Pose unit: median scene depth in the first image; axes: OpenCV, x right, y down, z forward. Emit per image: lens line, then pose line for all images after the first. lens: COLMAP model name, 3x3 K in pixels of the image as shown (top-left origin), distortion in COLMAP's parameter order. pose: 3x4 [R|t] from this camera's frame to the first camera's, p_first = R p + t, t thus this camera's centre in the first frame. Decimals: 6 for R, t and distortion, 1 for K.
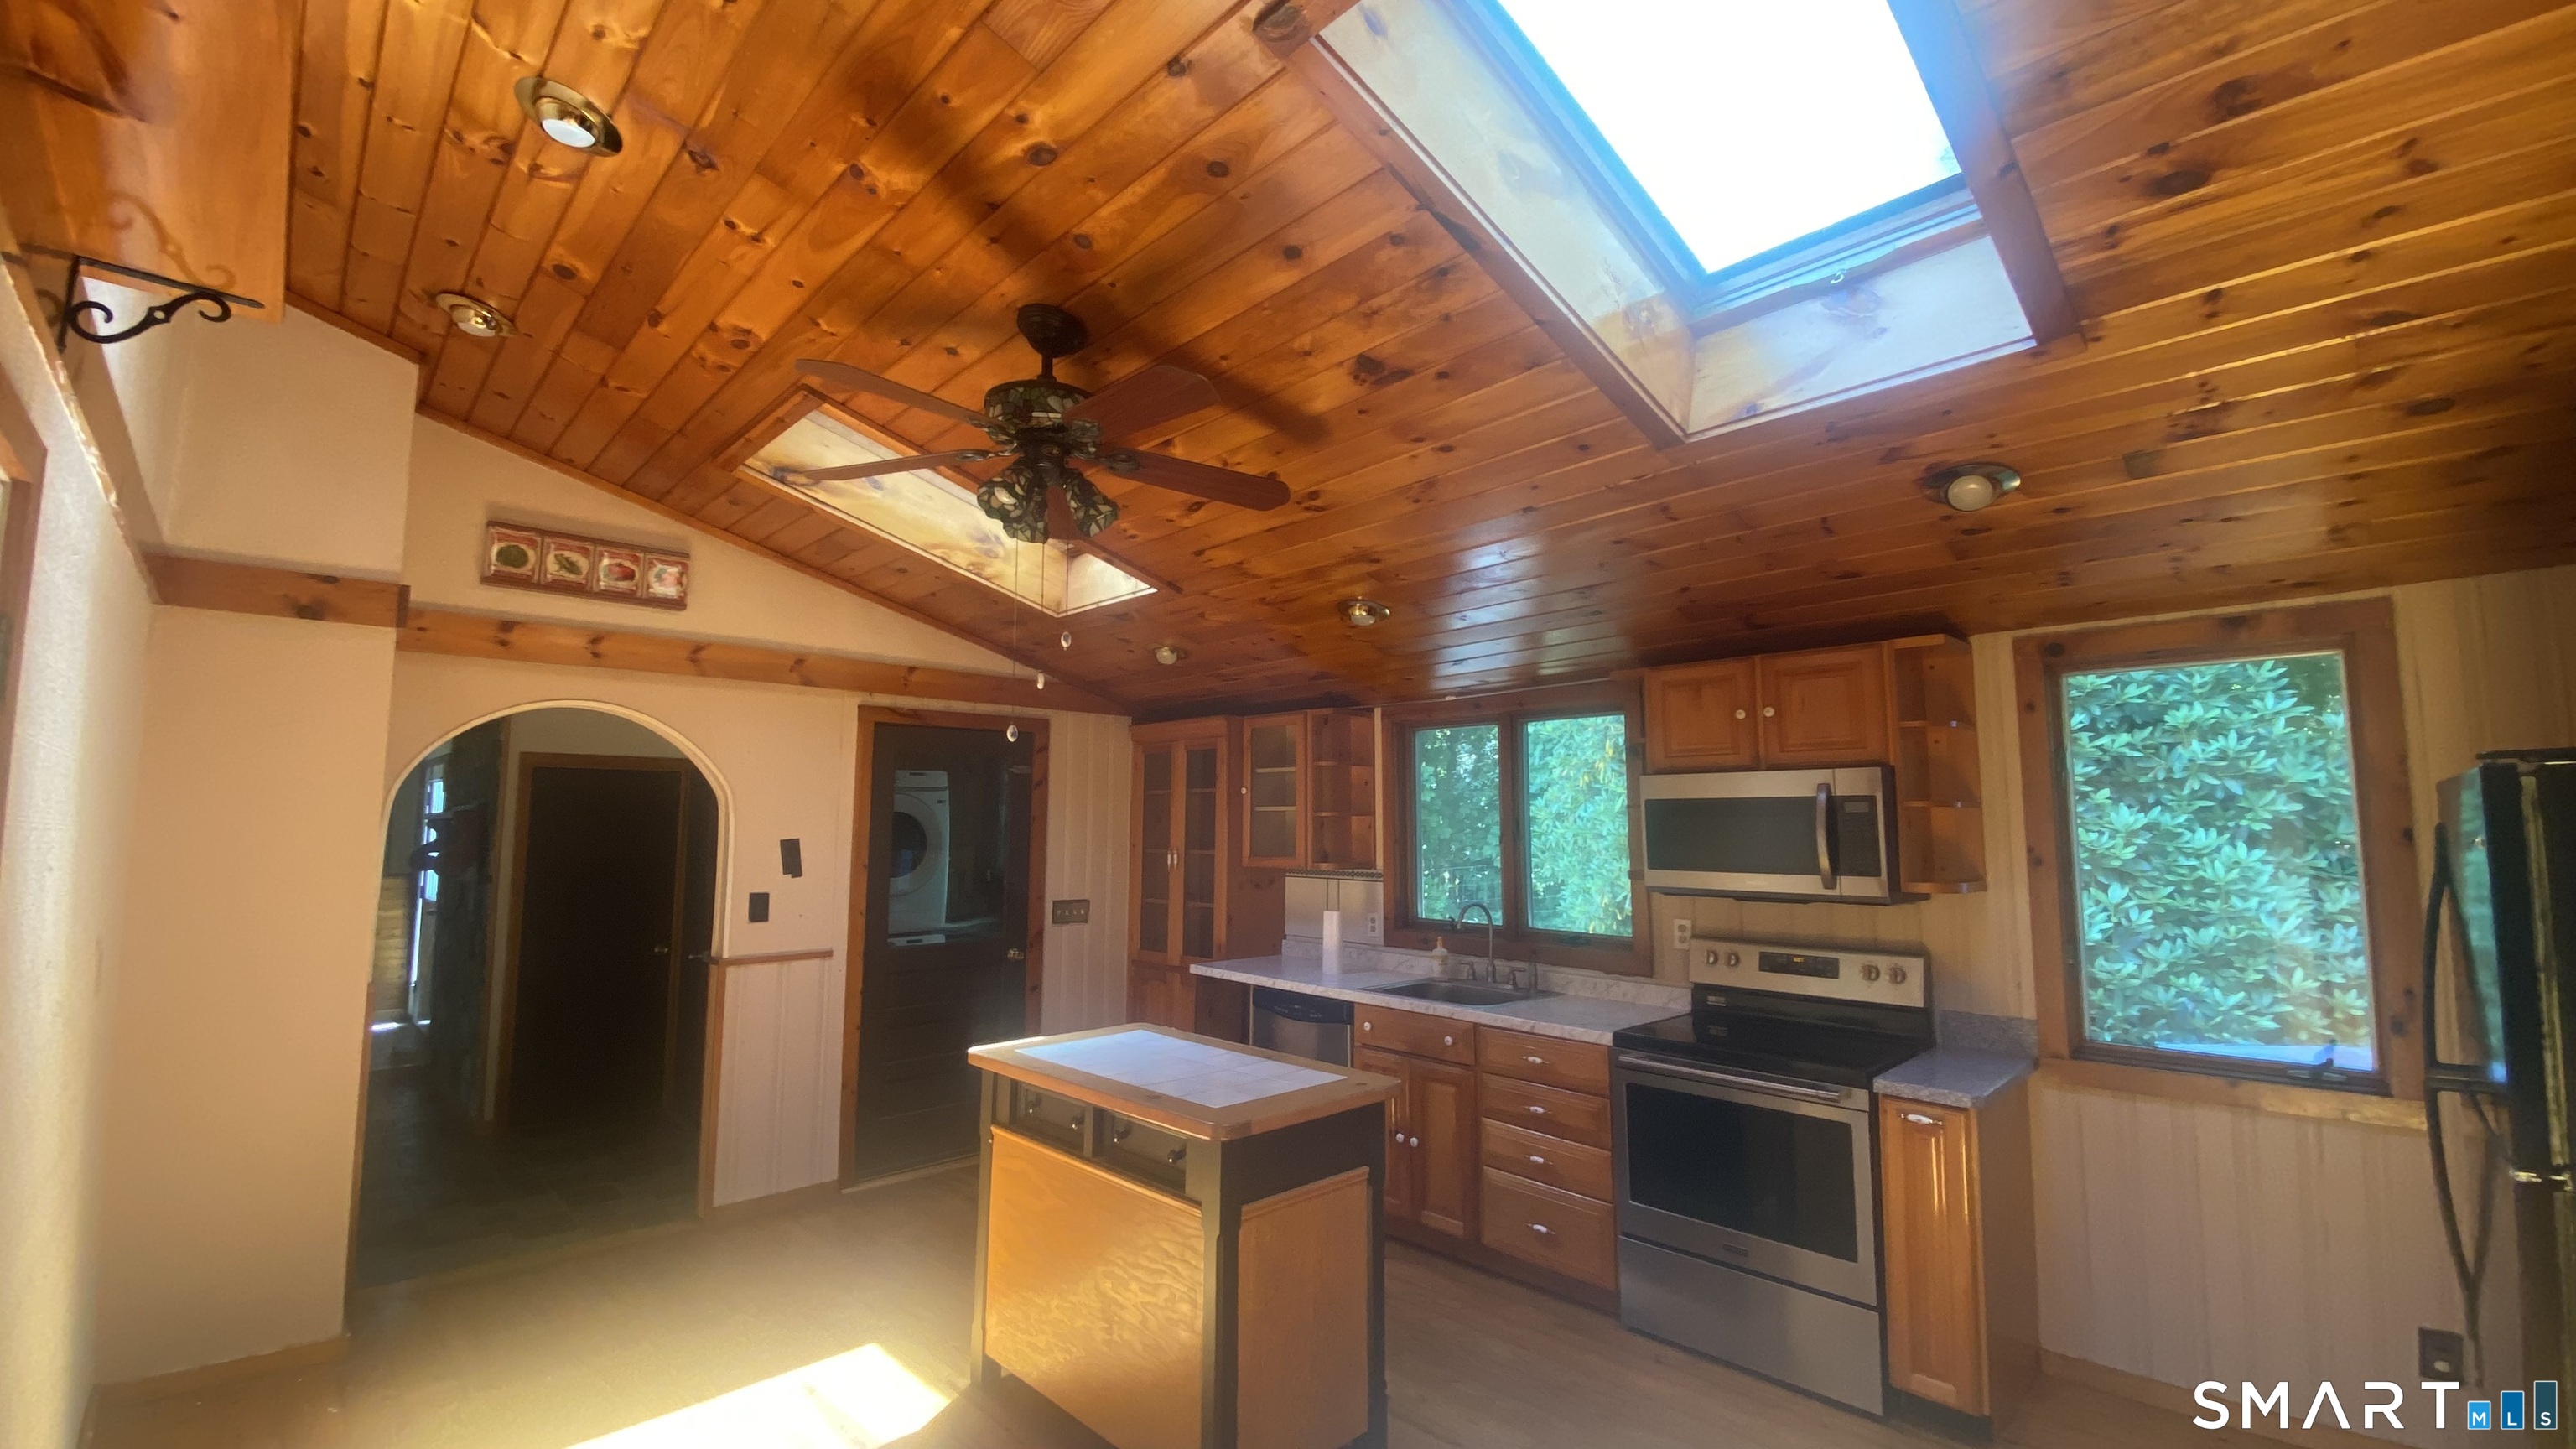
lens RADIAL K [[1039.1, 0, 1311.2], [0, 1039.1, 730.6], [0, 0, 1]] dist [0.017858, -0.018785]
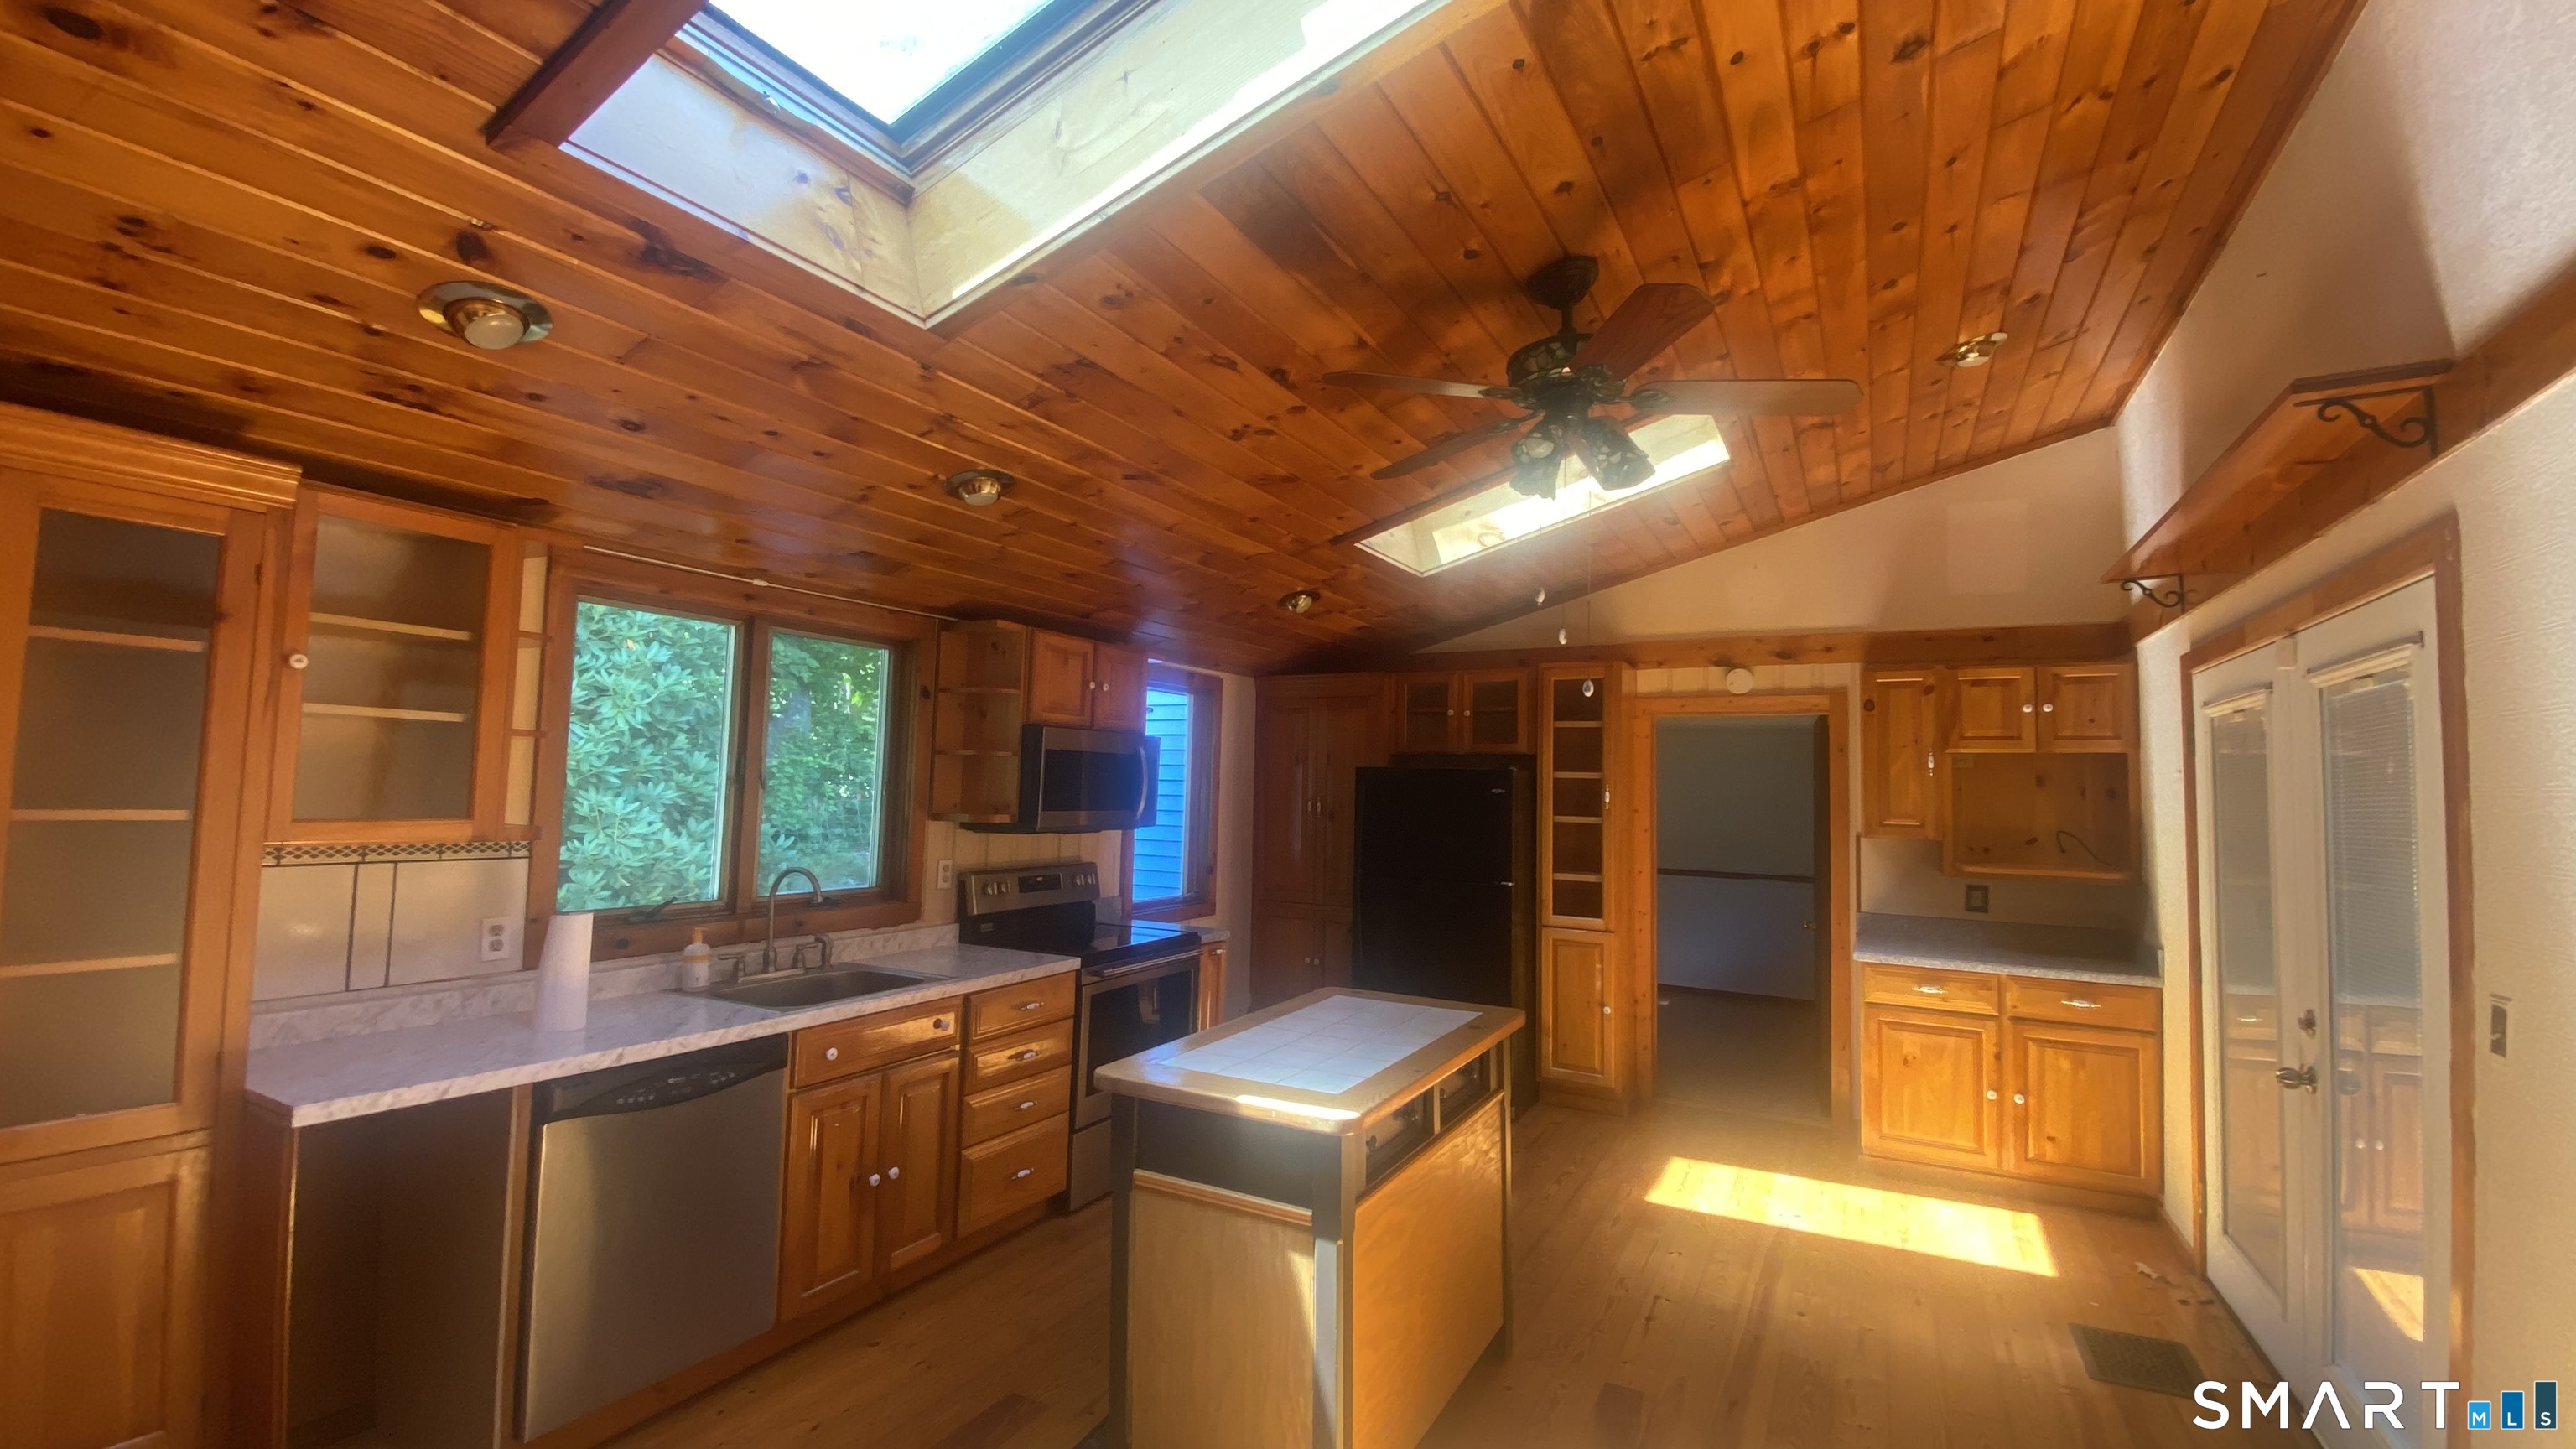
lens RADIAL K [[1039.1, 0, 1286.1], [0, 1039.1, 721.7], [0, 0, 1]] dist [0.017858, -0.018785]
pose [[-0.290491, 0.052005, 0.955463, -0.660239], [-0.114430, 0.989468, -0.088646, 0.085992], [-0.950011, -0.135084, -0.281481, 0.871362]]
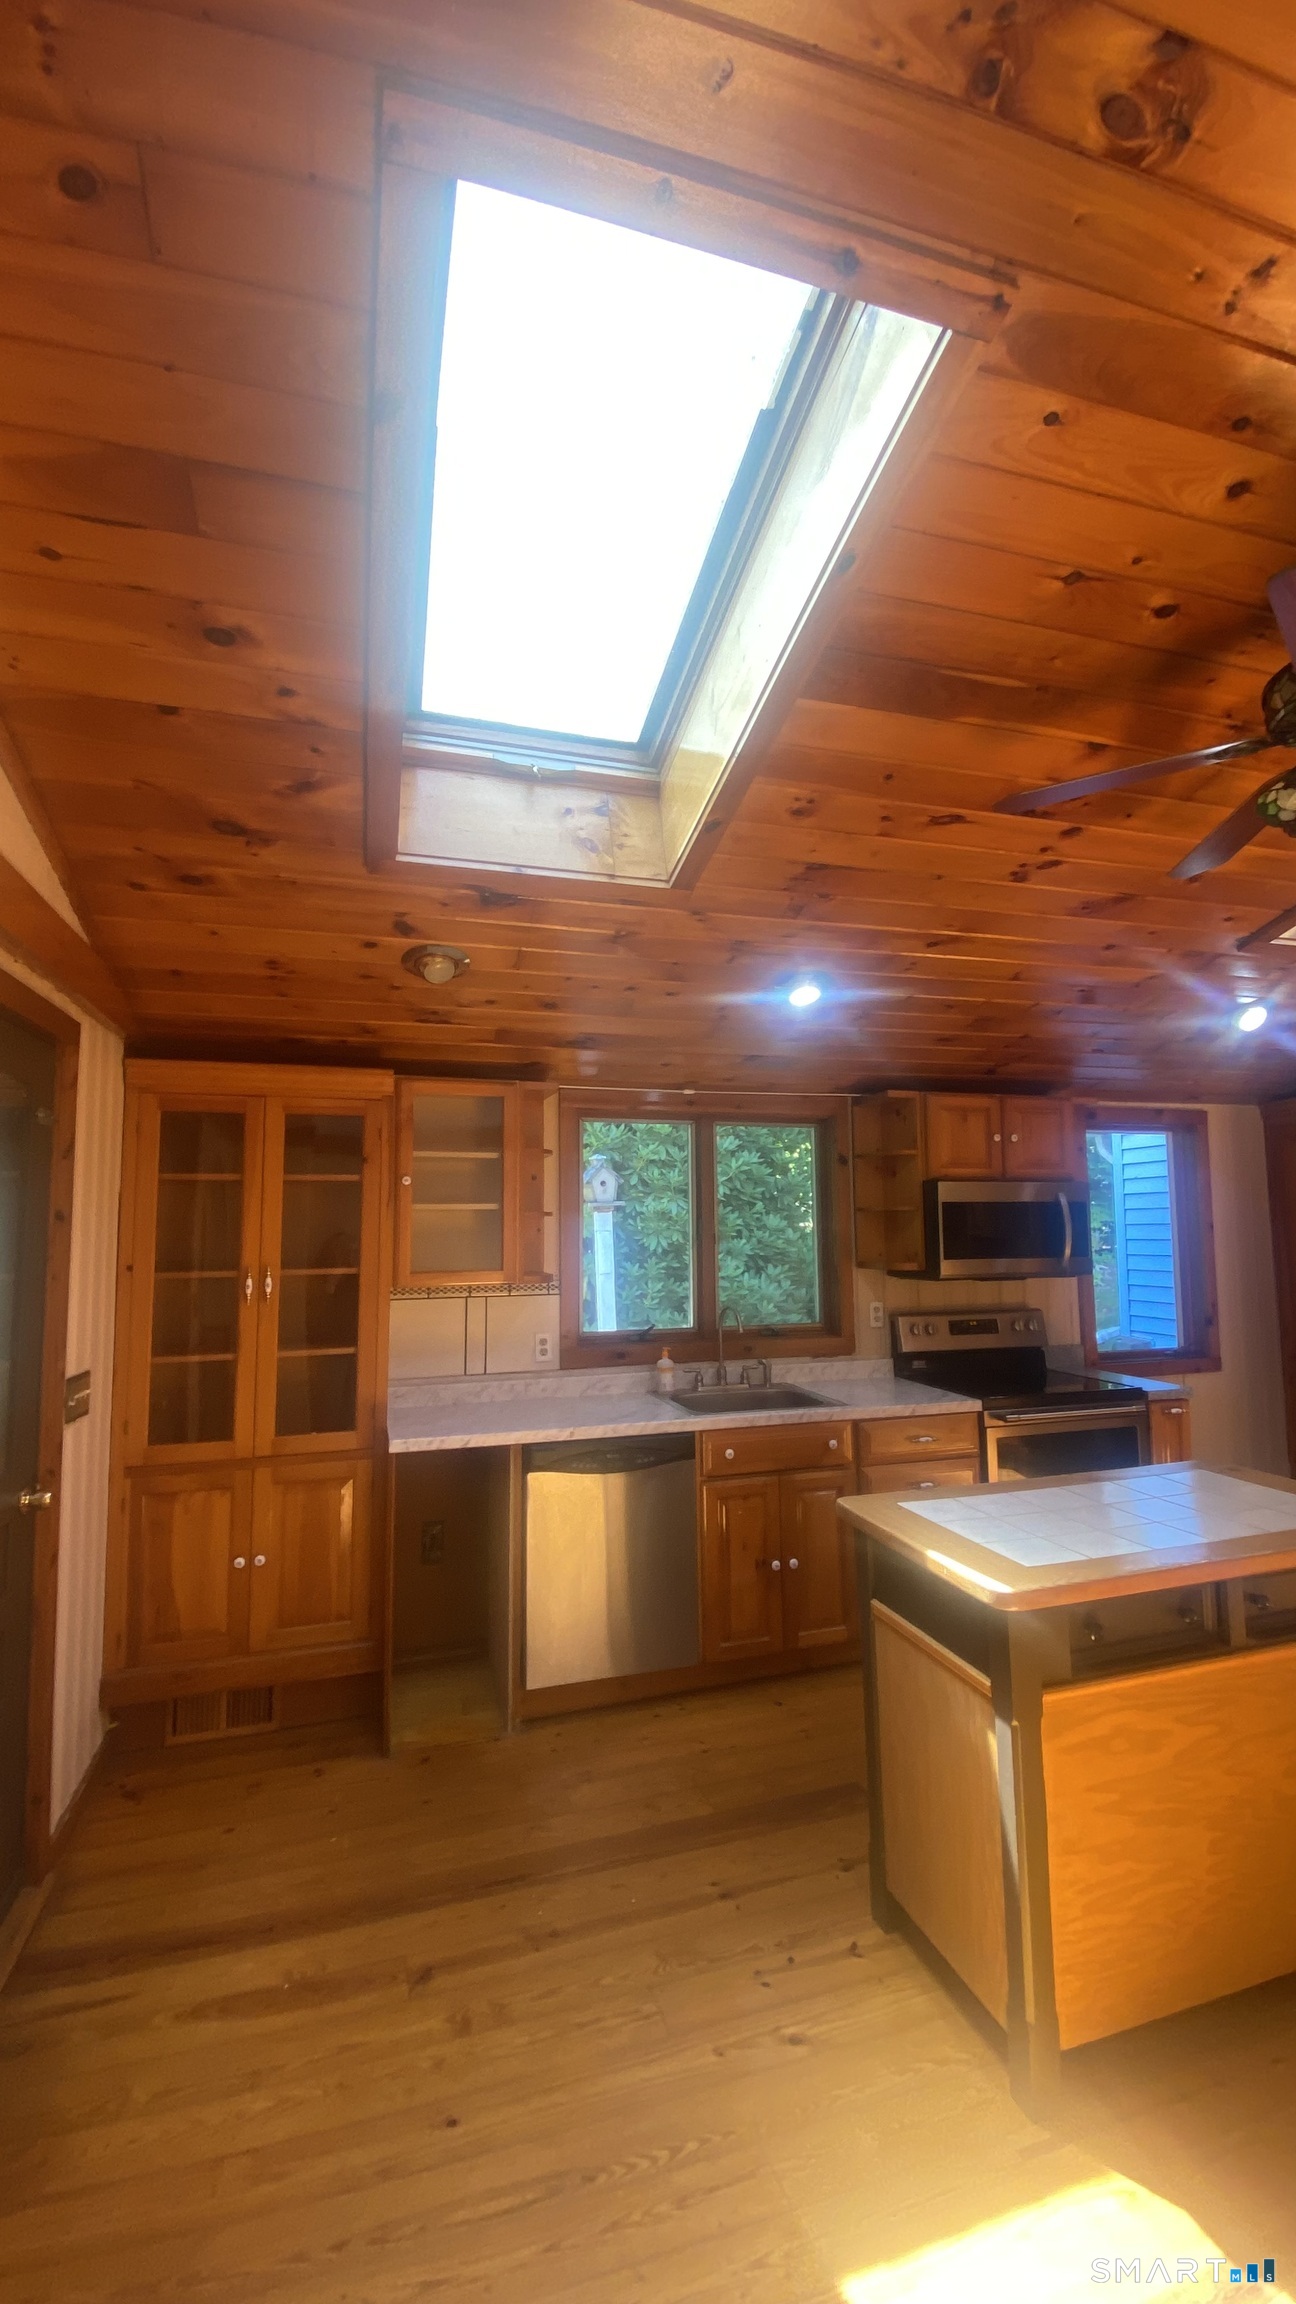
lens RADIAL K [[929.3, 0, 651.3], [0, 929.3, 1150.4], [0, 0, 1]] dist [0.017858, -0.018785]
pose [[0.455398, 0.068751, 0.887629, -0.642437], [-0.071306, 0.996627, -0.040610, 0.060438], [-0.887428, -0.044800, 0.458765, 0.658710]]
